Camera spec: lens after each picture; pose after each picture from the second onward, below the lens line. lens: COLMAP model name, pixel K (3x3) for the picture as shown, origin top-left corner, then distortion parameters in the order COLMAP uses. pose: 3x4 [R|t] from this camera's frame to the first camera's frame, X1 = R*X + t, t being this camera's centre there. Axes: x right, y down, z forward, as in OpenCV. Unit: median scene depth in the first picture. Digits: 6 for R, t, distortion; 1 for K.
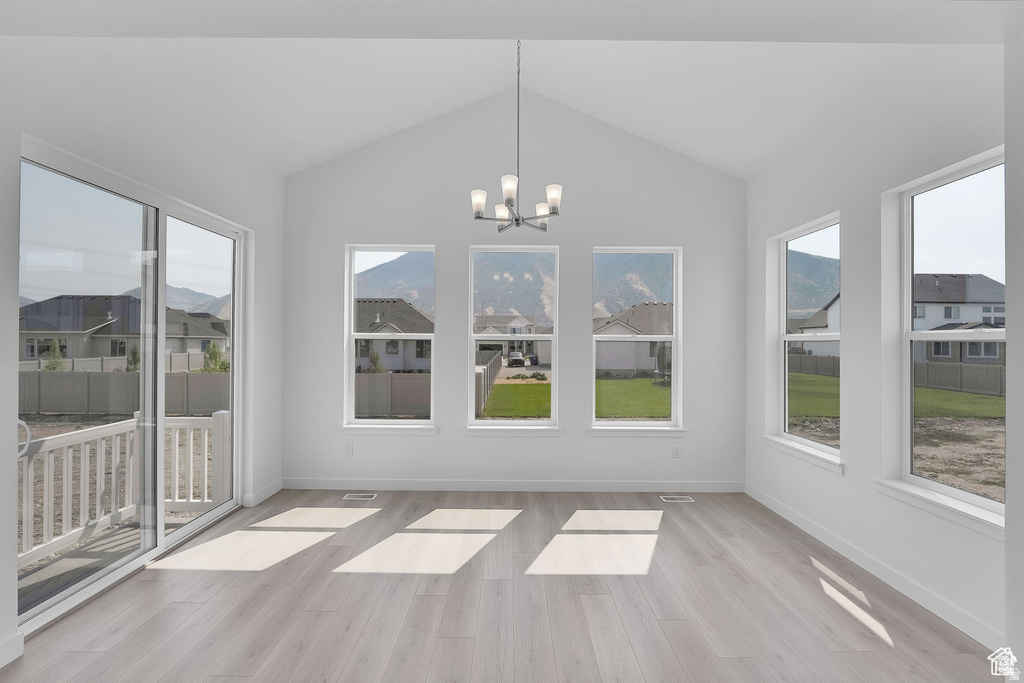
lens RADIAL K [[427.8, 0, 508.8], [0, 427.8, 339.9], [0, 0, 1]] dist [-0.000581, -0.000219]
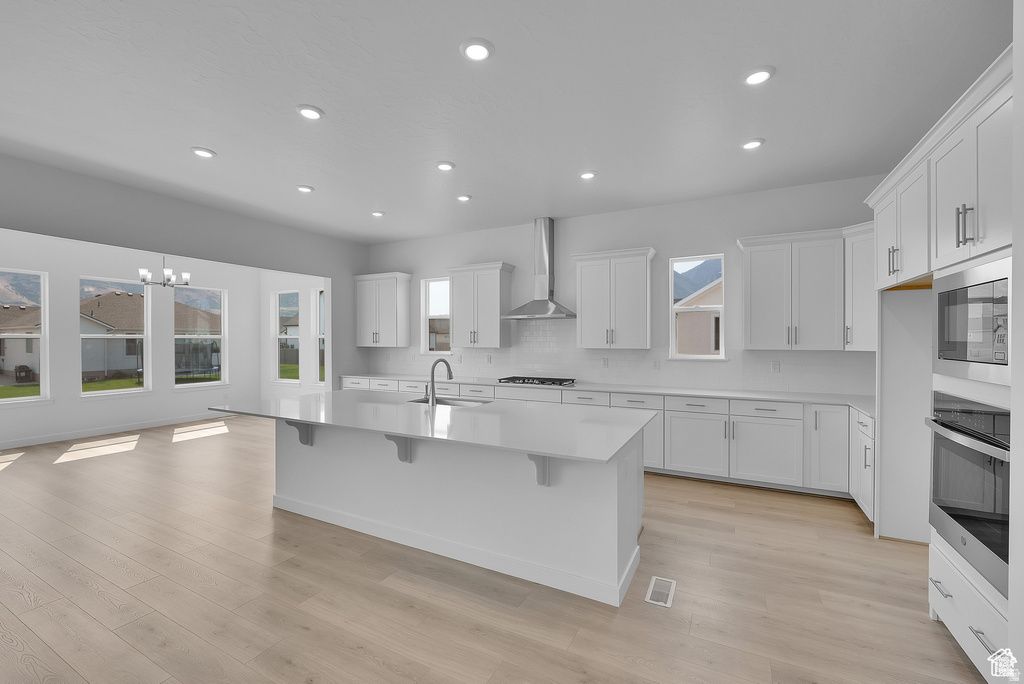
lens RADIAL K [[427.8, 0, 508.8], [0, 427.8, 340.4], [0, 0, 1]] dist [-0.000581, -0.000219]
pose [[0.470168, -0.010273, 0.882517, -0.690243], [0.000637, 0.999936, 0.011300, -0.008261], [-0.882577, -0.004751, 0.470144, -1.009244]]
